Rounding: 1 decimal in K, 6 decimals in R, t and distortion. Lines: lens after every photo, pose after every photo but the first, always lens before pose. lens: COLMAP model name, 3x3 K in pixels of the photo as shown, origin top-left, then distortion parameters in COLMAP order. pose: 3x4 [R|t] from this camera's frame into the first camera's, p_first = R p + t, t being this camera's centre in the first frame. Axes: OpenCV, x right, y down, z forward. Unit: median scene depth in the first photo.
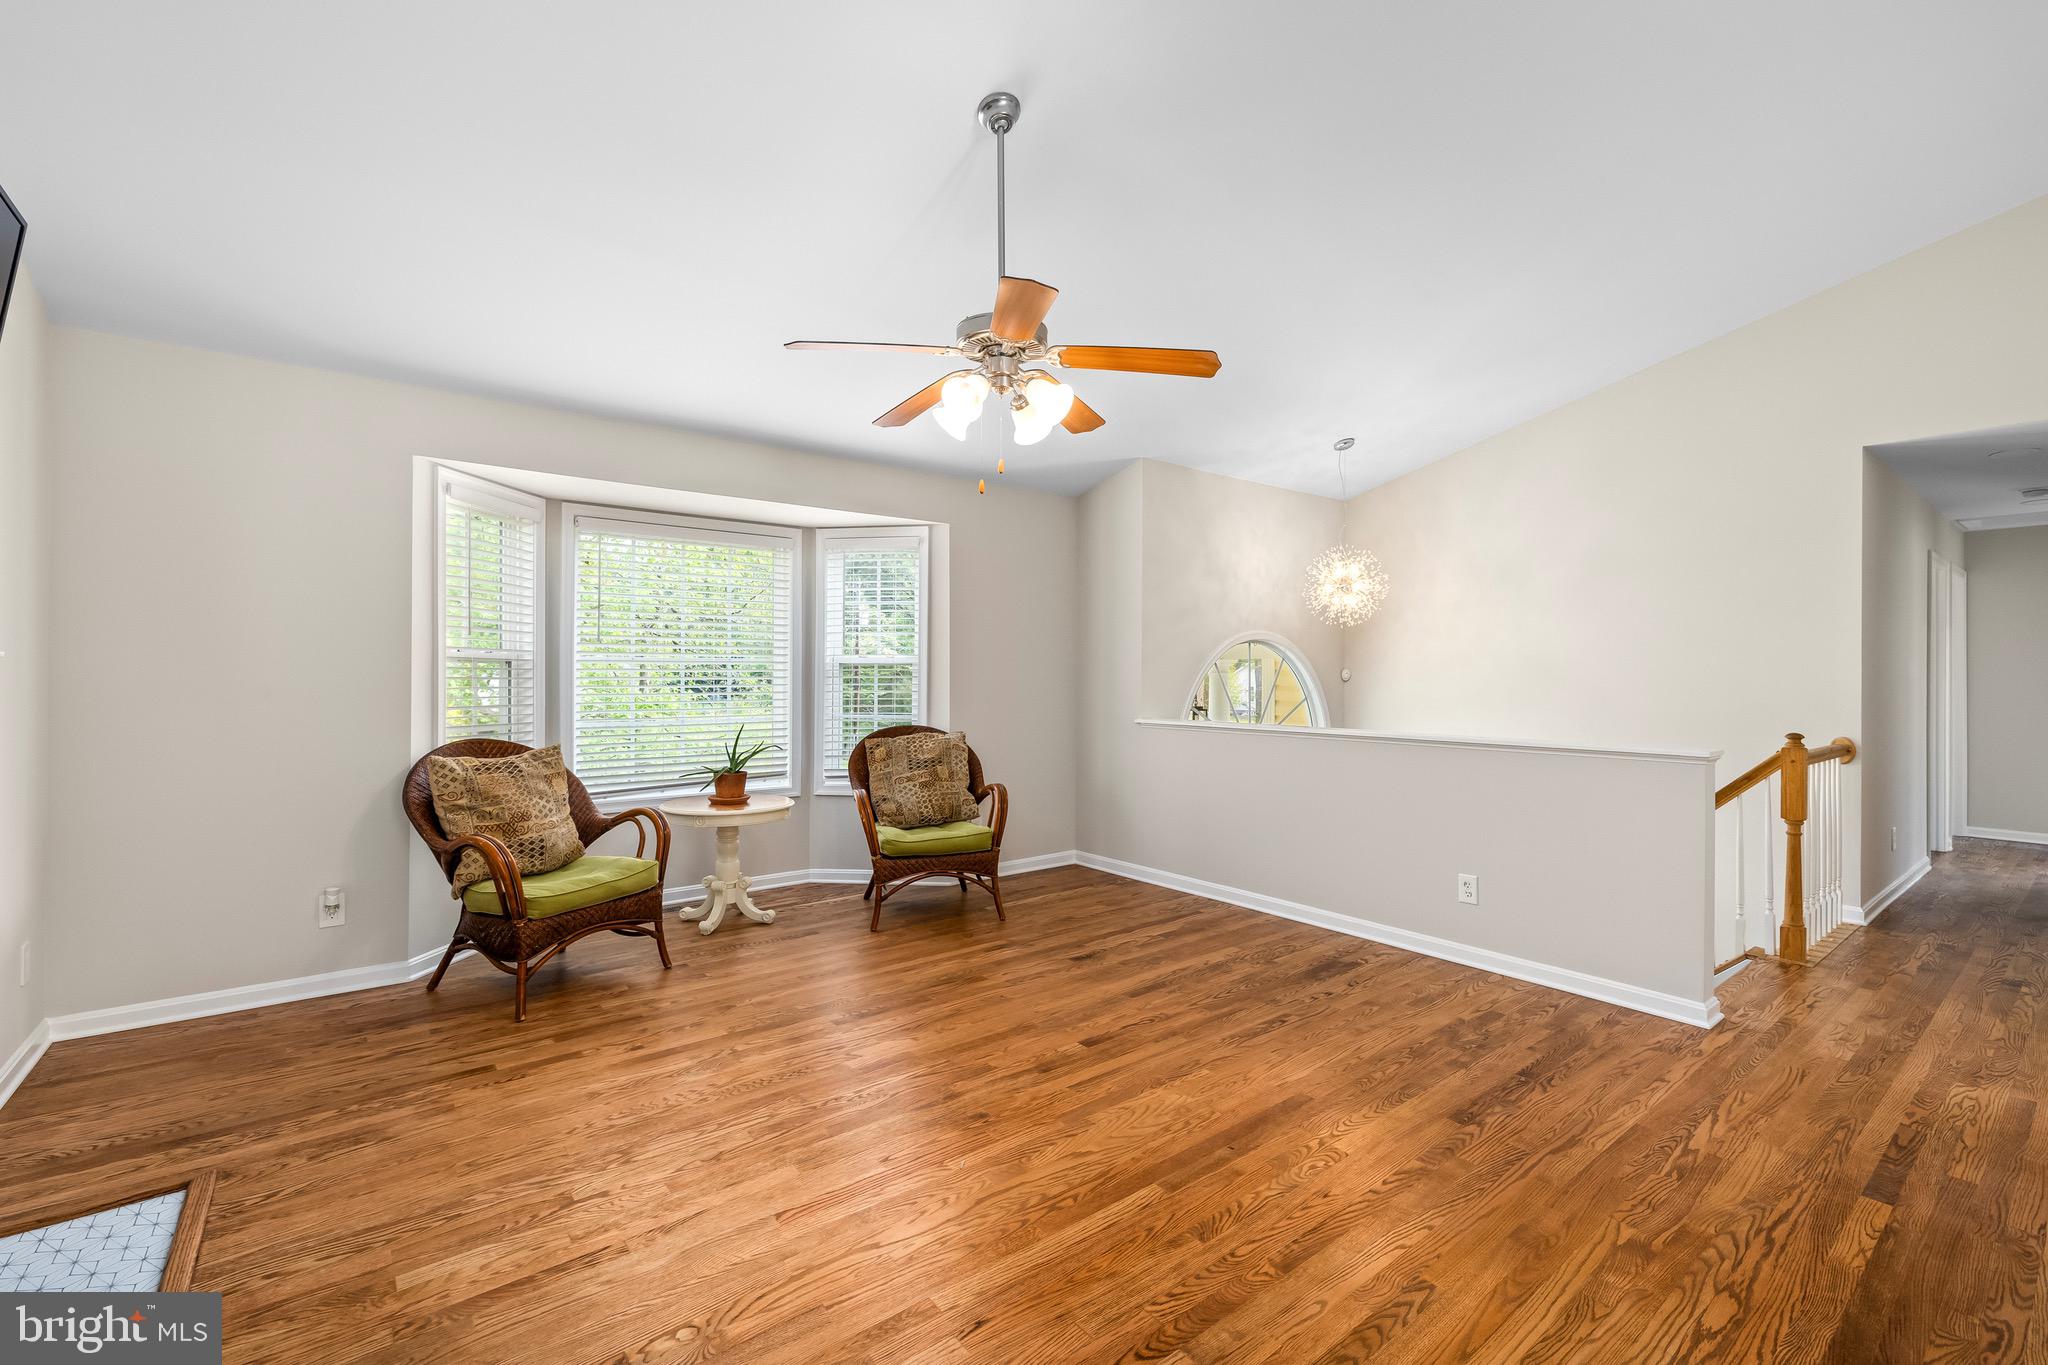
lens RADIAL K [[876.9, 0, 1027.0], [0, 876.9, 677.6], [0, 0, 1]] dist [0.002898, 0.000018]
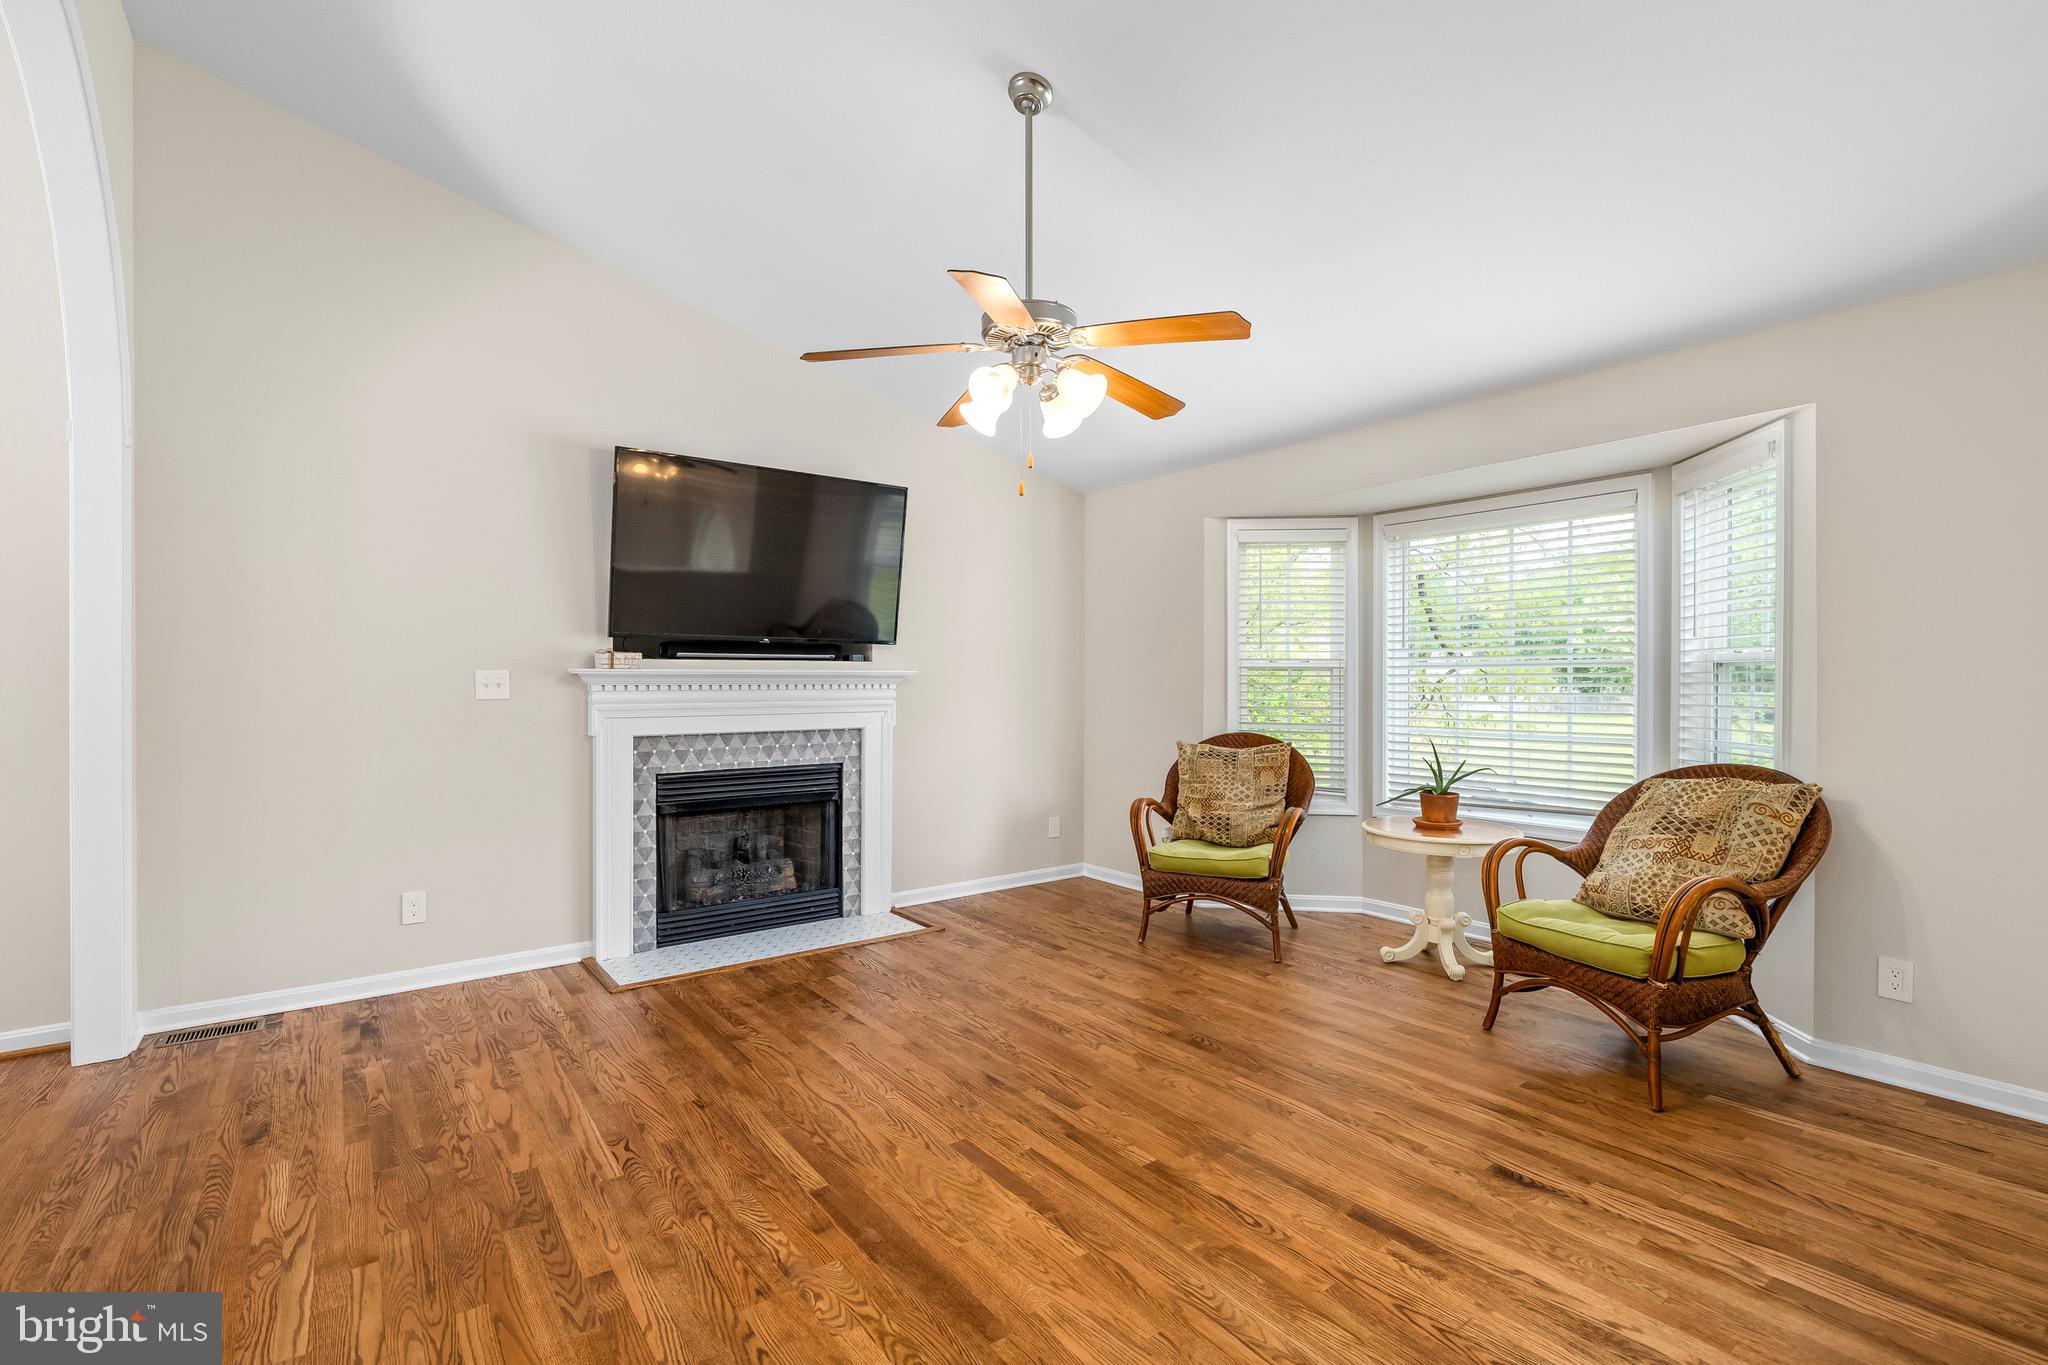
lens RADIAL K [[939.4, 0, 1028.7], [0, 939.4, 679.6], [0, 0, 1]] dist [-0.004112, -0.000159]
pose [[-0.030480, -0.003253, -0.999530, 0.856222], [-0.002352, 0.999992, -0.003183, 0.000530], [0.999533, 0.002254, -0.030488, 0.889336]]
